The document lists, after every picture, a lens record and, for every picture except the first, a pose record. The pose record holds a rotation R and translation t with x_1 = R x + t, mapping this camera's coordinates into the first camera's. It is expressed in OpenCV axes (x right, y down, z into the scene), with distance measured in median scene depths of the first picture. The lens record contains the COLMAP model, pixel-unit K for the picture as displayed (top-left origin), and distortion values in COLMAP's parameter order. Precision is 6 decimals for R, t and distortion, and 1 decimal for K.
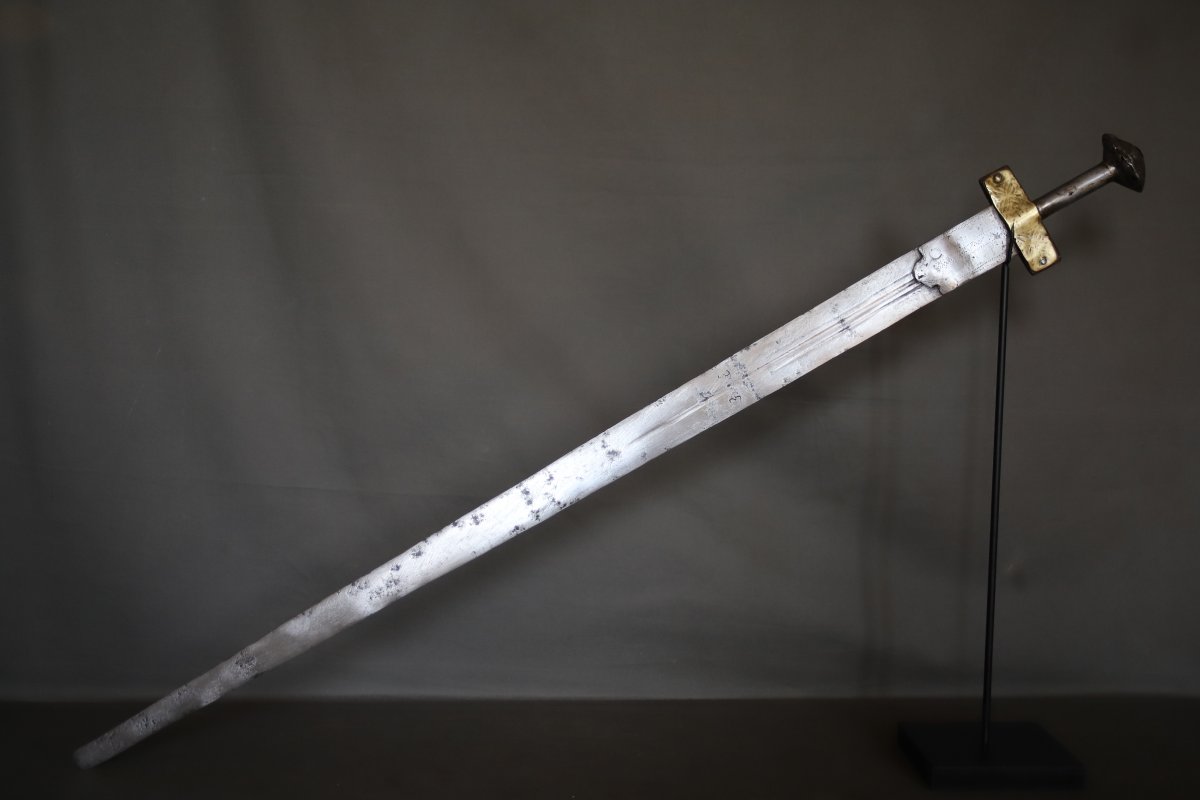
lens RADIAL K [[1517.9, 0, 594.5], [0, 1517.9, 388.2], [0, 0, 1]] dist [-0.102181, 0.000000]
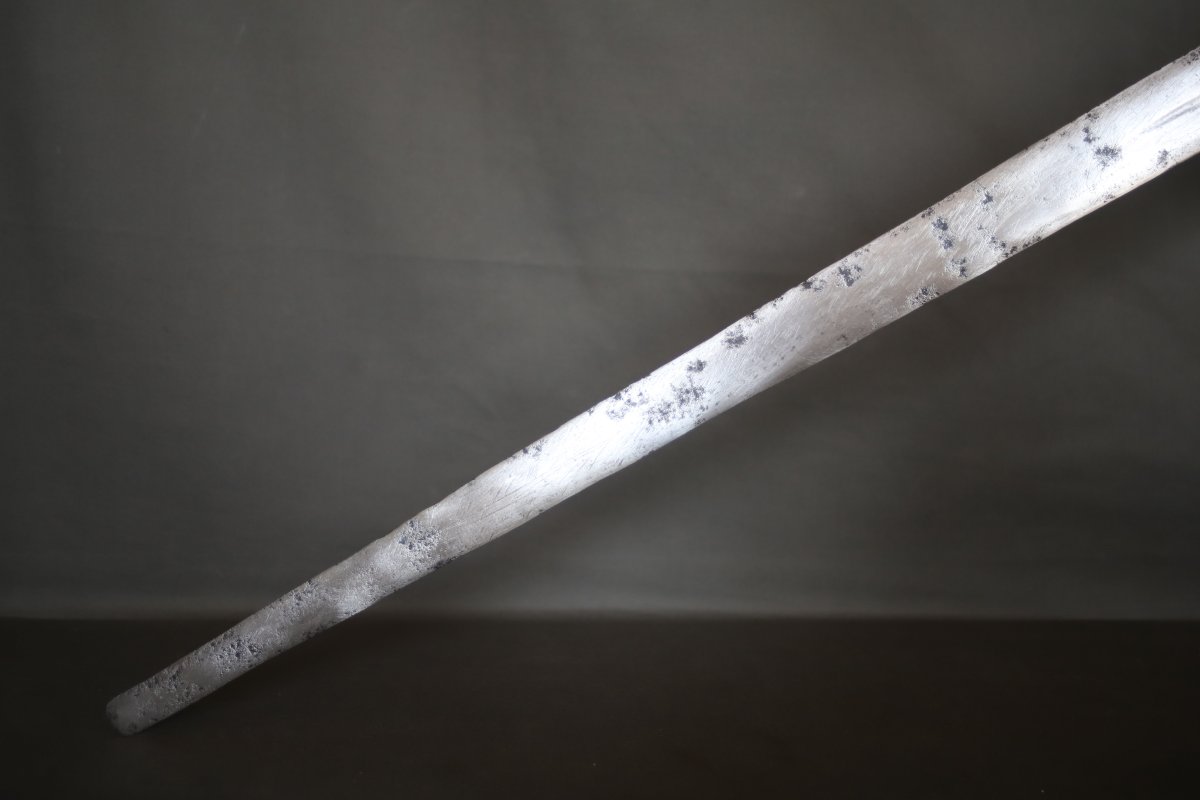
lens RADIAL K [[1758.1, 0, 606.8], [0, 1758.1, 411.8], [0, 0, 1]] dist [-0.103422, 0.000000]
pose [[0.998609, 0.003829, -0.052596, -0.130802], [-0.000001, 0.997362, 0.072595, 0.089676], [0.052735, -0.072494, 0.995974, 0.374903]]
